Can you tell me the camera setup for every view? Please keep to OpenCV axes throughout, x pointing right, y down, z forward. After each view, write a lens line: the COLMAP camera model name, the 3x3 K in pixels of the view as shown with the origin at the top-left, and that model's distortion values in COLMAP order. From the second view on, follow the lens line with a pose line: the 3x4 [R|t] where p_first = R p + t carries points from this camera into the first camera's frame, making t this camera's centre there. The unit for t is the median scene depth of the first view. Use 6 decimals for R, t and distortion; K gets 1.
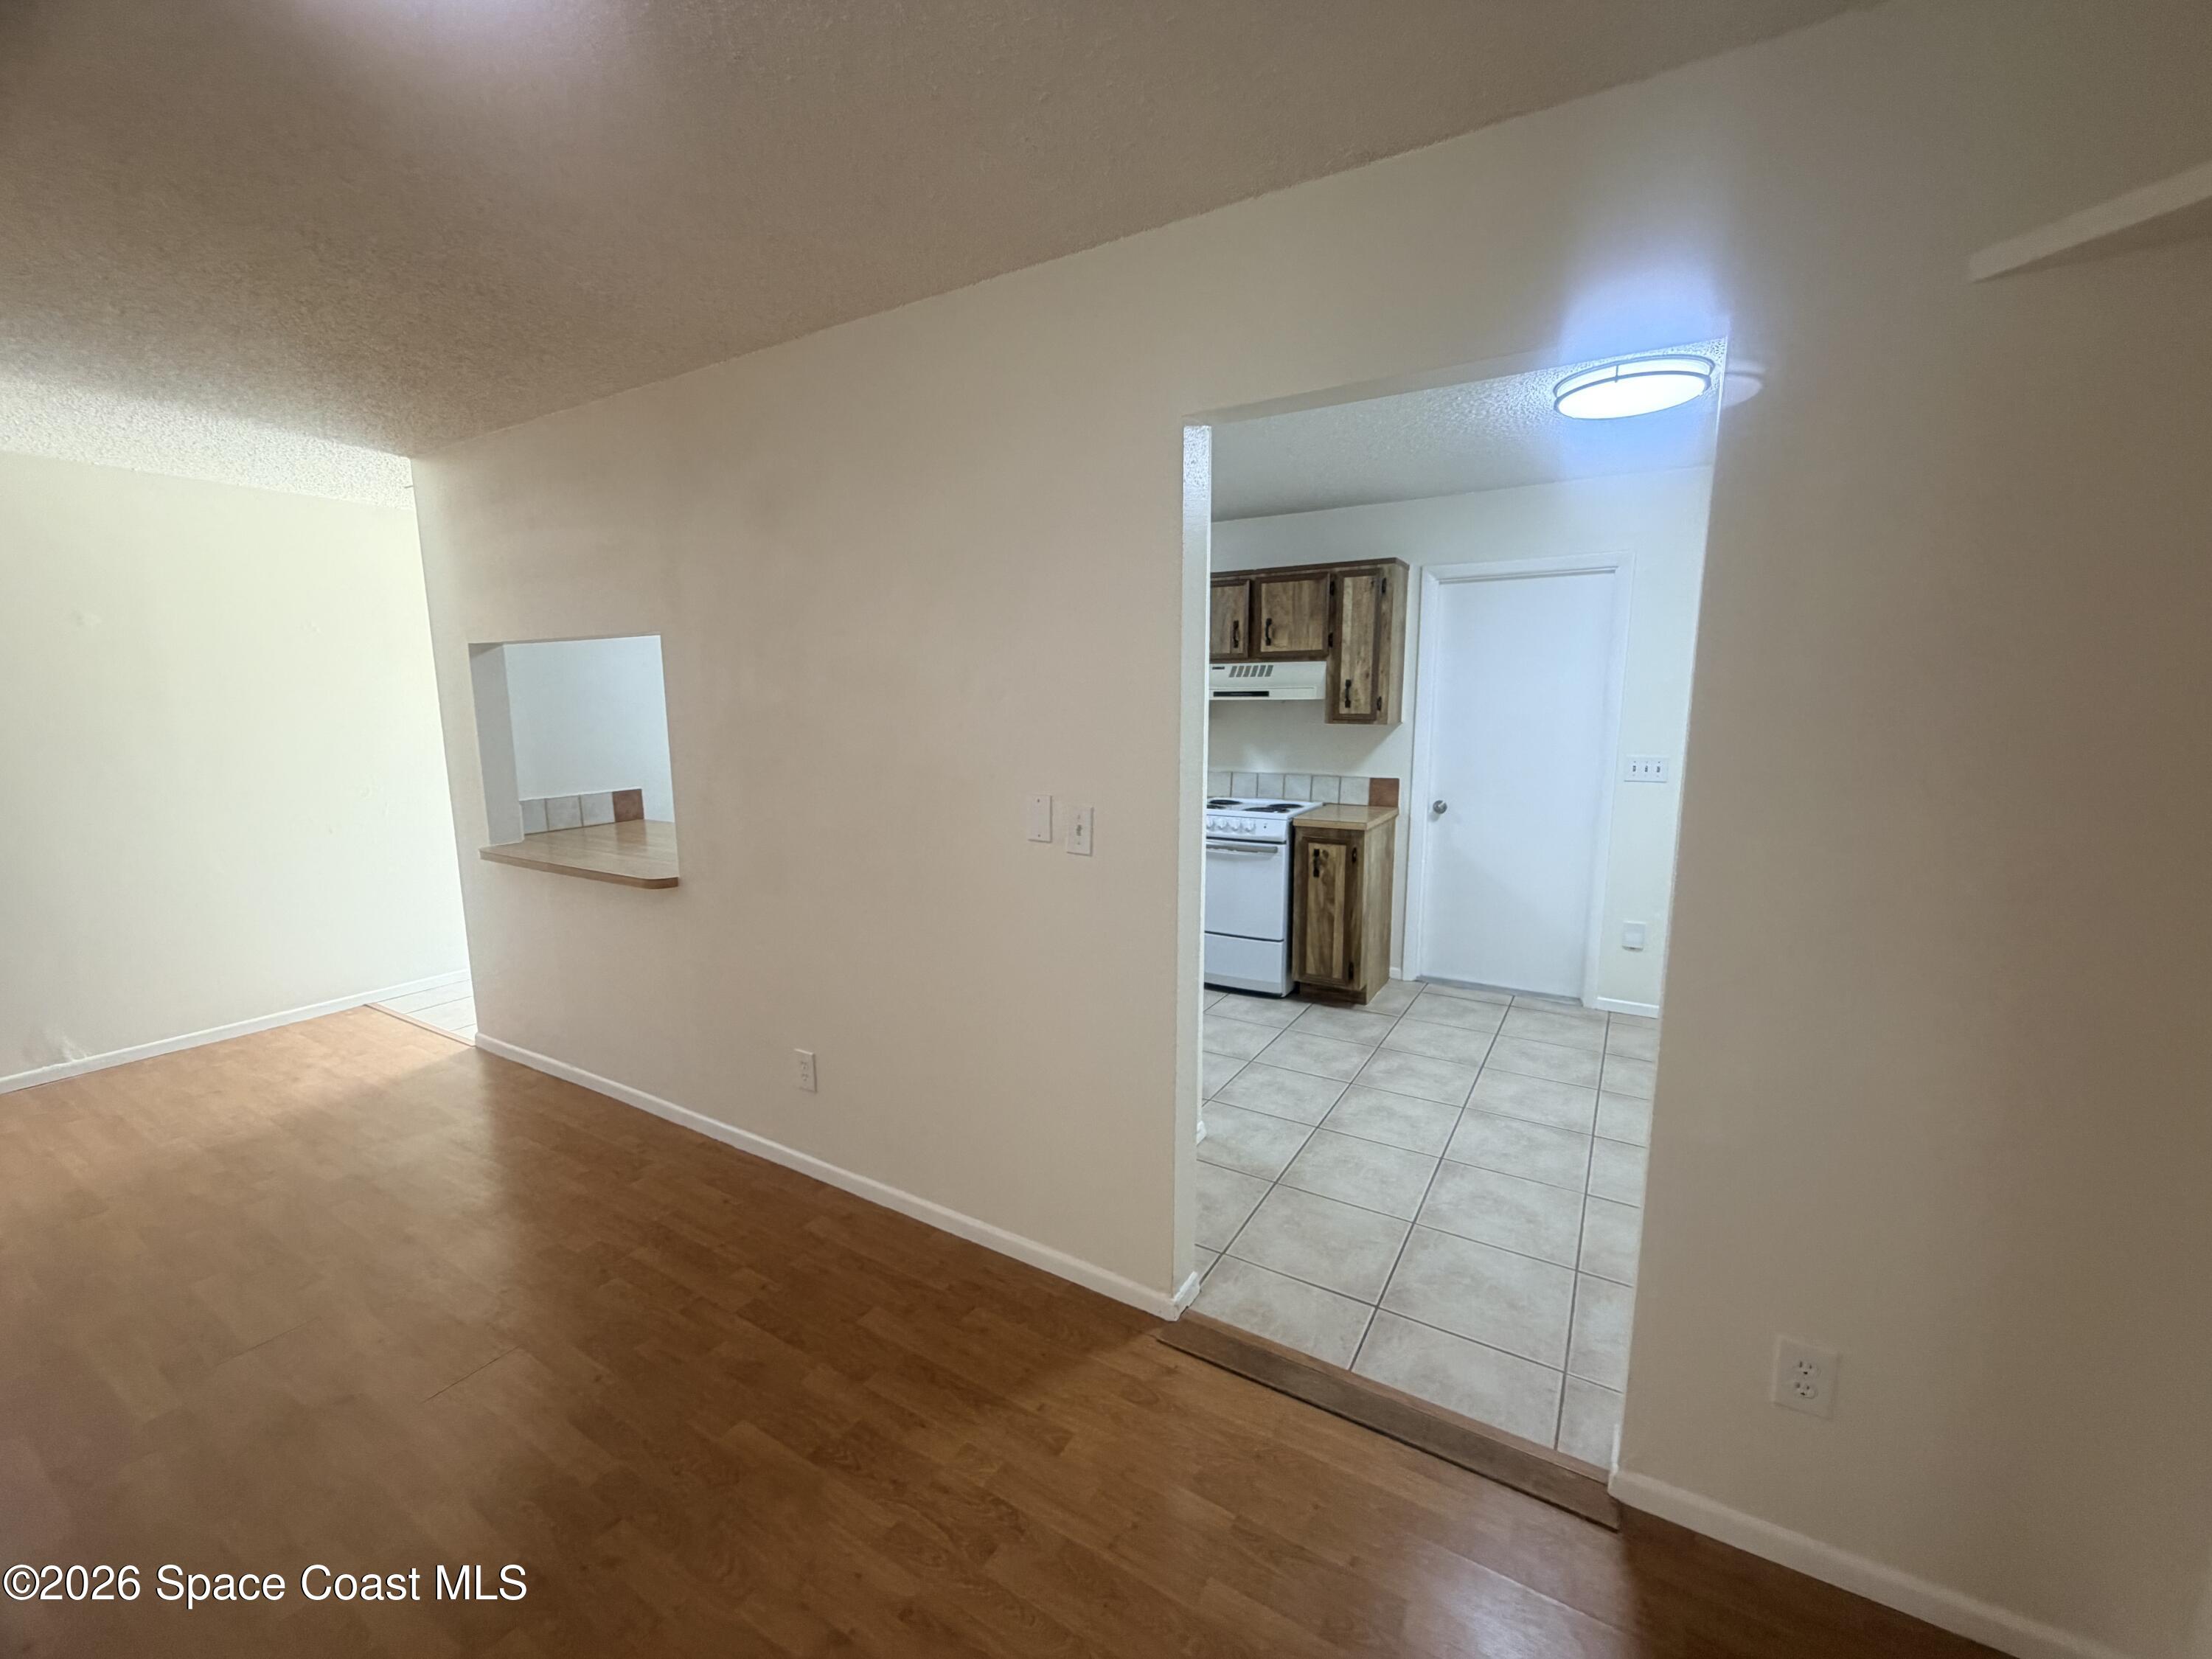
lens RADIAL K [[896.4, 0, 1089.2], [0, 896.4, 819.3], [0, 0, 1]] dist [-0.002599, -0.000473]
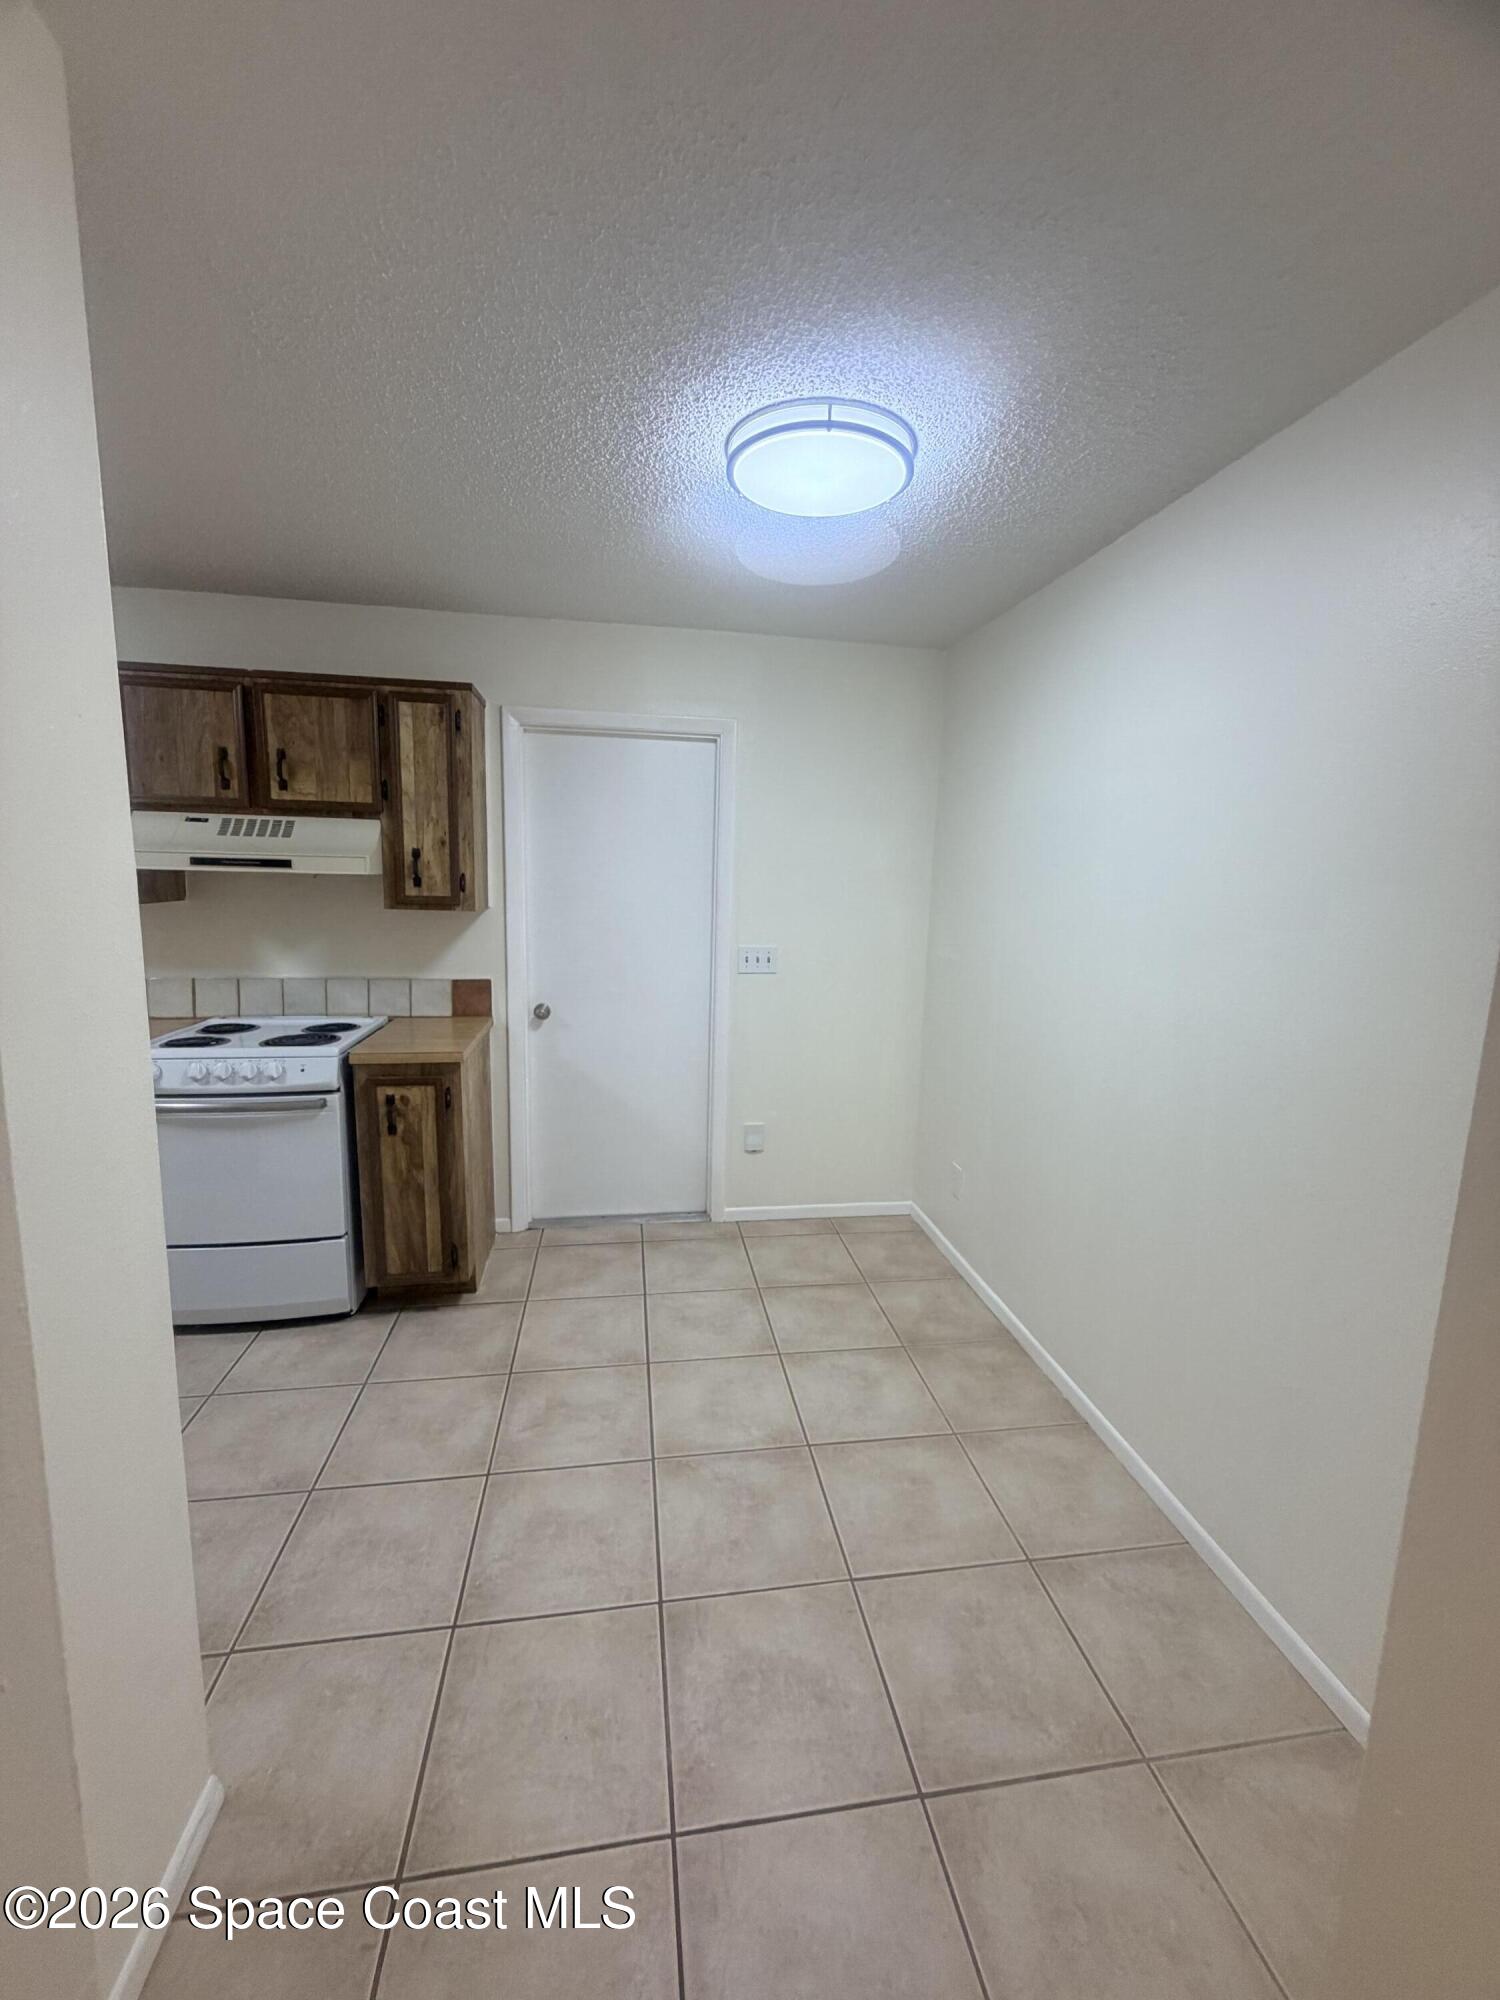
lens RADIAL K [[810.5, 0, 765.8], [0, 810.5, 1001.3], [0, 0, 1]] dist [-0.002599, -0.000473]
pose [[0.749831, -0.075726, 0.657282, 0.066460], [0.057842, 0.997128, 0.048893, -0.050348], [-0.659096, 0.001357, 0.752057, 0.336301]]
